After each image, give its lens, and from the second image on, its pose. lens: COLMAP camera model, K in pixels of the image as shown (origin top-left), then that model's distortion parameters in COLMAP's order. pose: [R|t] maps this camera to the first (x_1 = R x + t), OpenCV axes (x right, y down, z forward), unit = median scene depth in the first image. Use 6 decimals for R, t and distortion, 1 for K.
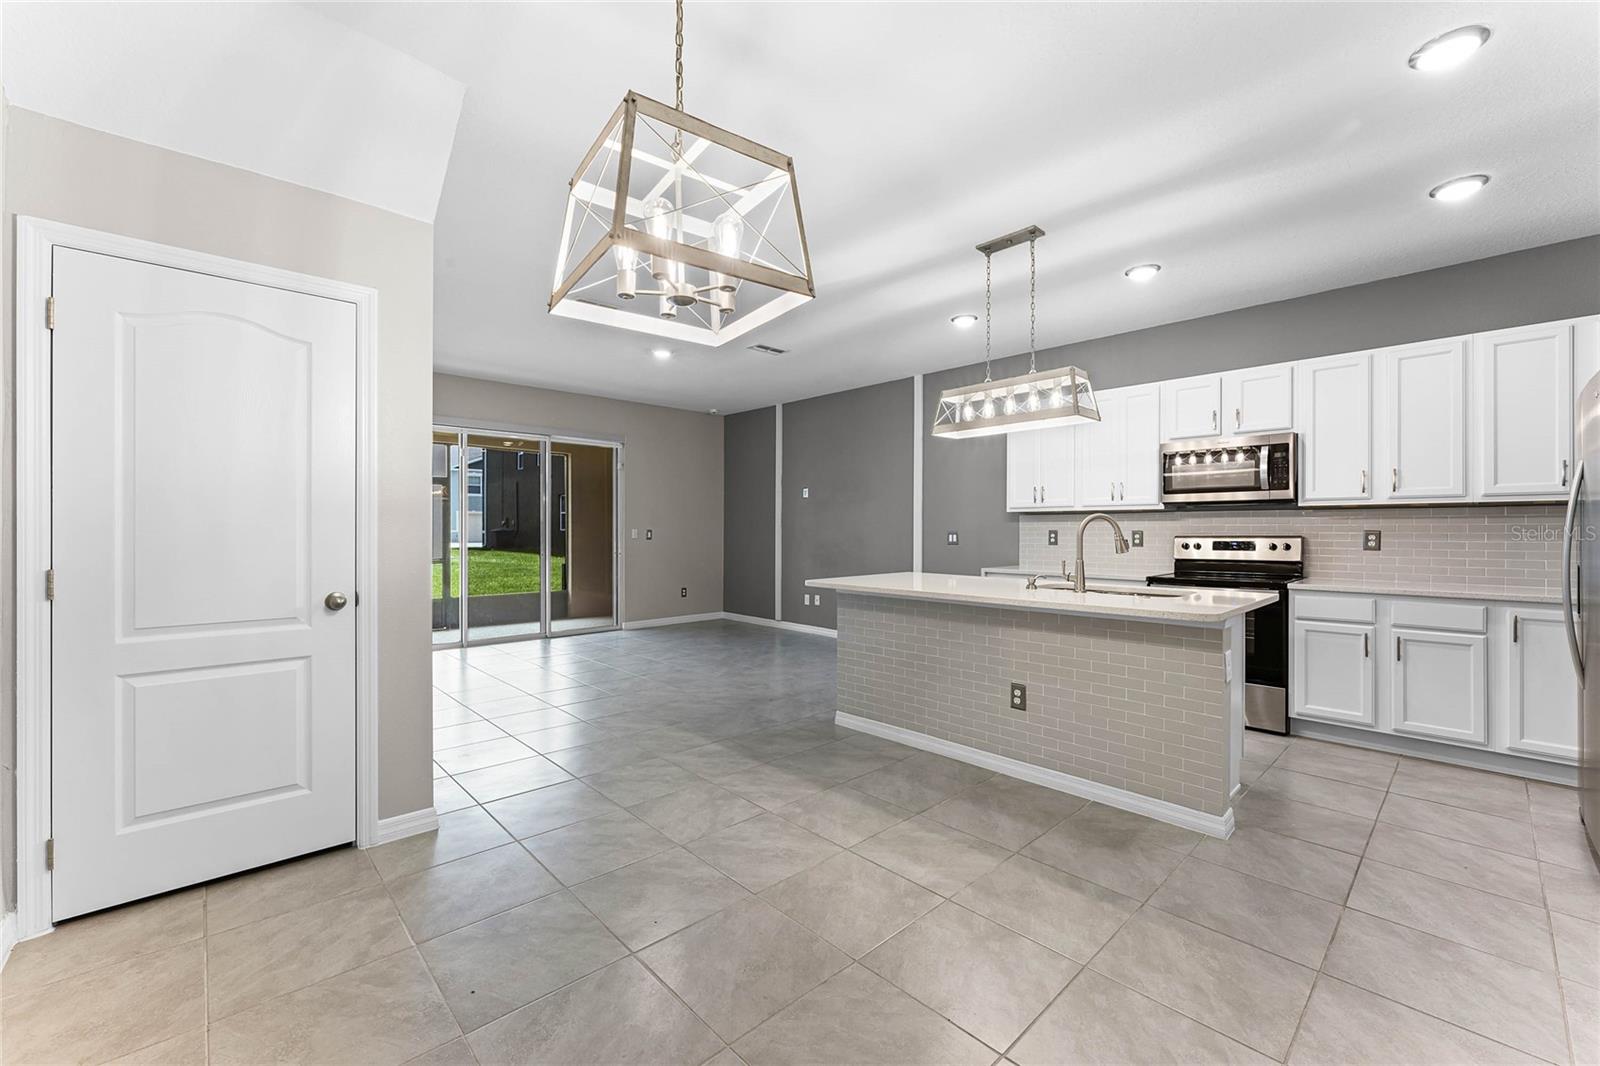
lens RADIAL K [[647.4, 0, 796.3], [0, 647.4, 531.6], [0, 0, 1]] dist [-0.003654, -0.000217]
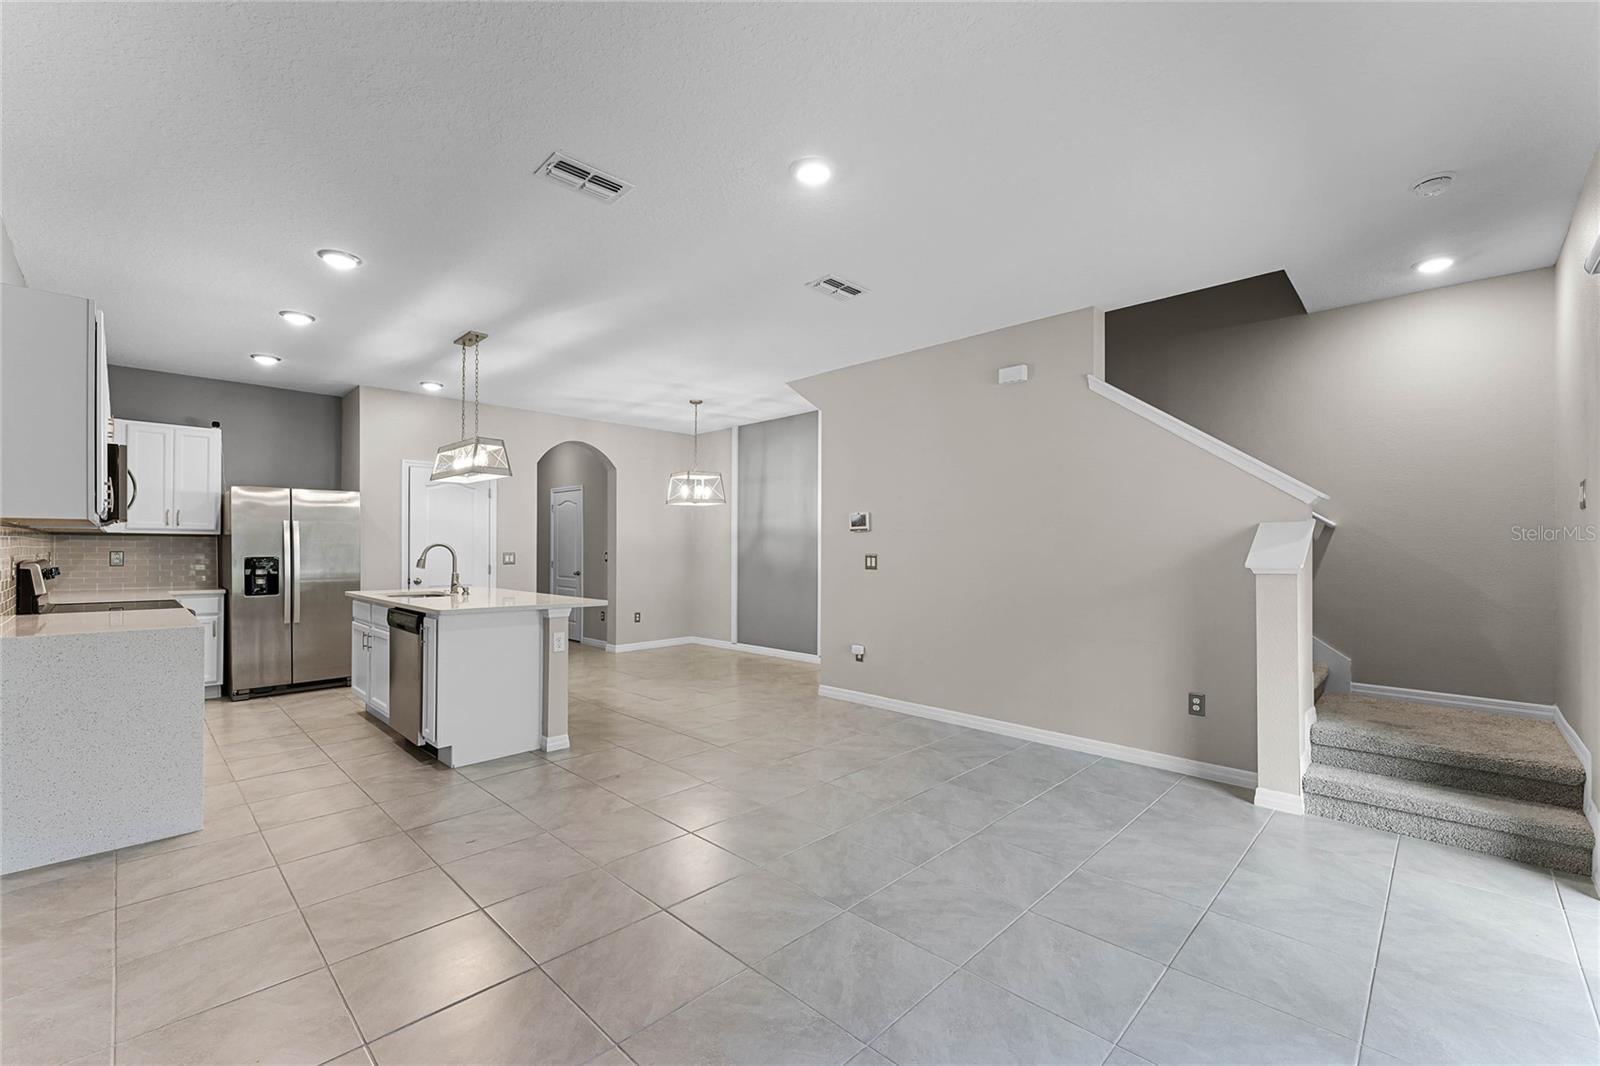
lens RADIAL K [[660.5, 0, 789.6], [0, 660.5, 546.4], [0, 0, 1]] dist [0.000715, 0.000002]
pose [[-0.999219, -0.004222, -0.039300, -0.142166], [-0.004079, 0.999985, -0.003719, -0.007888], [0.039315, -0.003556, -0.999221, 1.205306]]
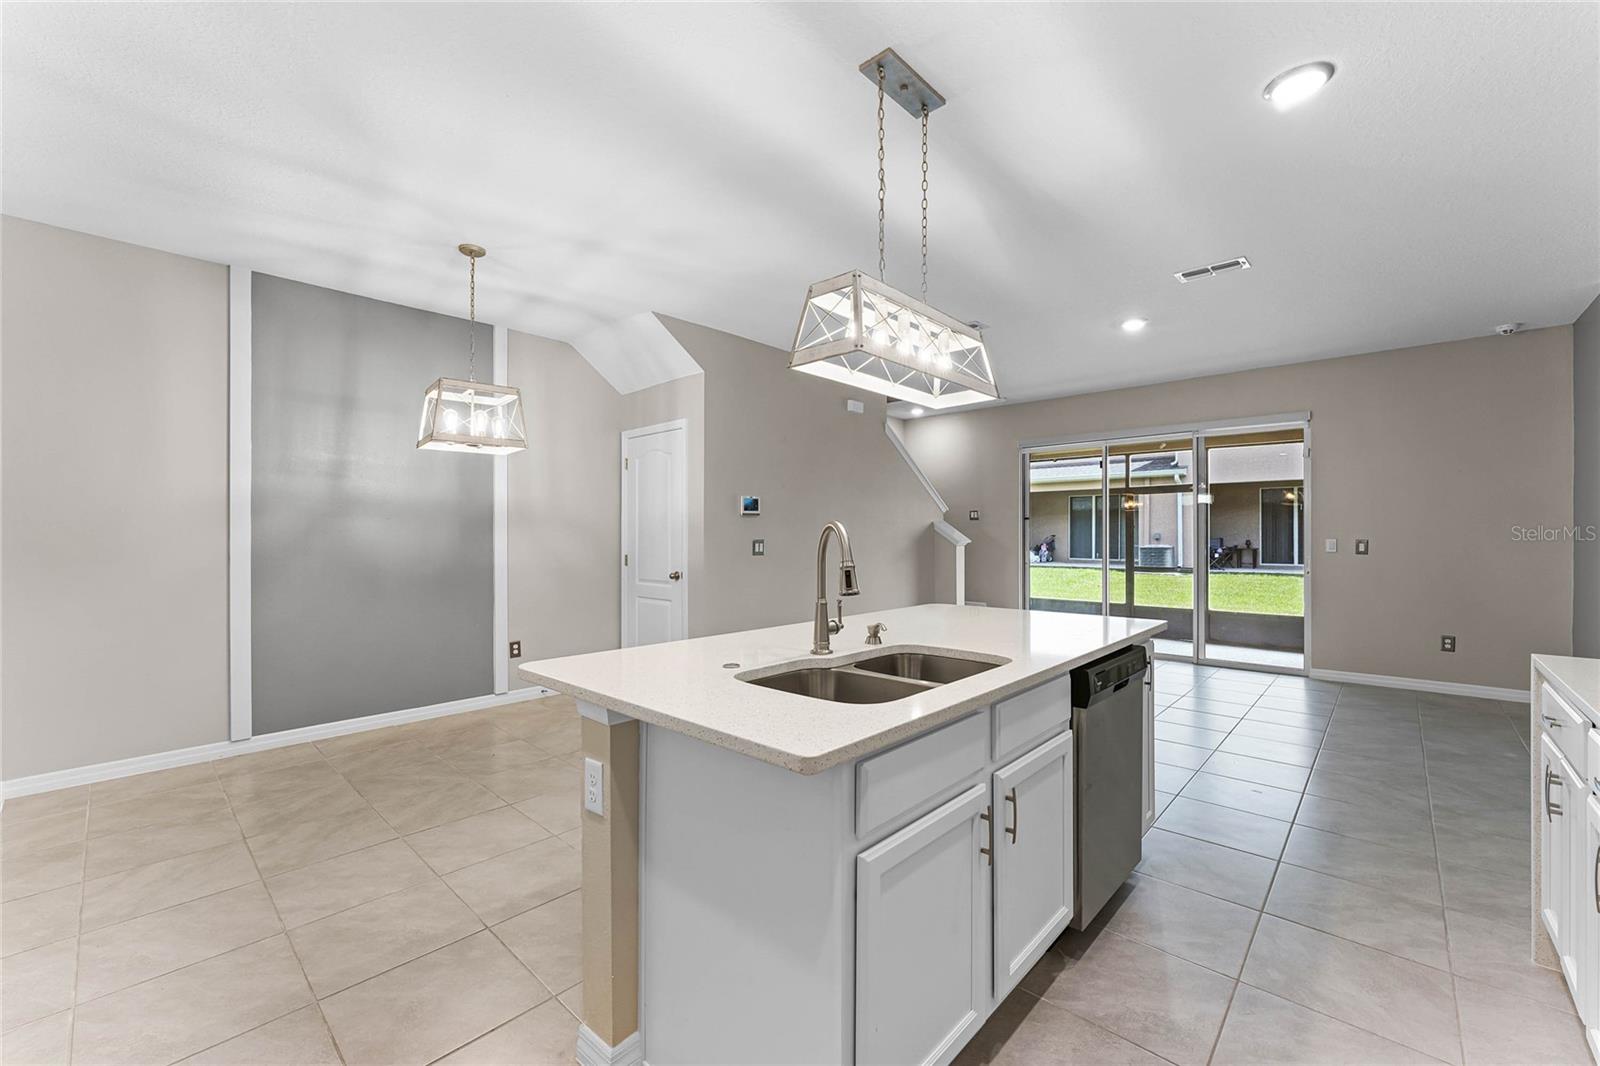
lens RADIAL K [[647.4, 0, 796.3], [0, 647.4, 531.6], [0, 0, 1]] dist [-0.003654, -0.000217]
pose [[0.068291, -0.004570, -0.997655, 0.475132], [-0.002406, 0.999986, -0.004745, -0.007812], [0.997663, 0.002724, 0.068279, 0.427449]]
